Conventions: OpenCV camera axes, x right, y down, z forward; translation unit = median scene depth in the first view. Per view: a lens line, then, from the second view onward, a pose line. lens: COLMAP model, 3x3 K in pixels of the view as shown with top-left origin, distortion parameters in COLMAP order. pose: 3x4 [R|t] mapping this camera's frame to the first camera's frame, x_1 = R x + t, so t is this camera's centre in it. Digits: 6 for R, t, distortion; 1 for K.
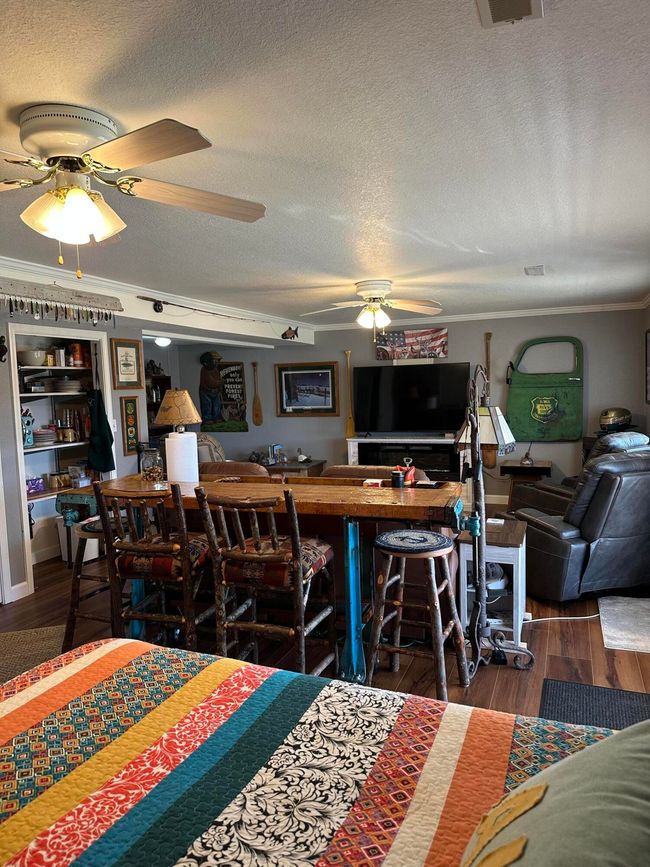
lens RADIAL K [[613.4, 0, 321.0], [0, 613.4, 436.8], [0, 0, 1]] dist [0.044135, -0.073104]
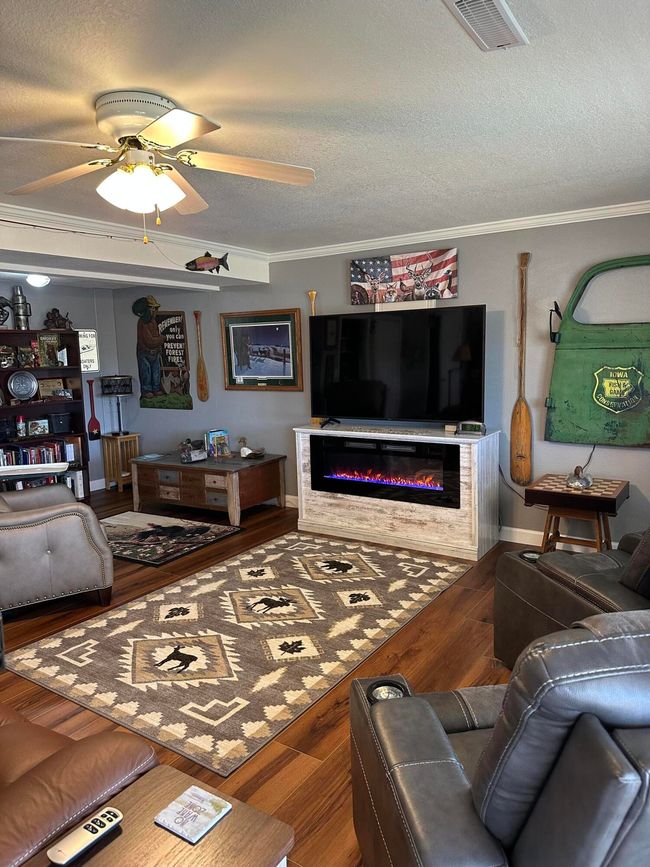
lens RADIAL K [[613.4, 0, 327.7], [0, 613.4, 435.0], [0, 0, 1]] dist [0.044135, -0.073104]
pose [[0.980400, 0.031250, -0.194525, 0.200175], [-0.019574, 0.997905, 0.061662, -0.029673], [0.196045, -0.056645, 0.978957, 0.373371]]
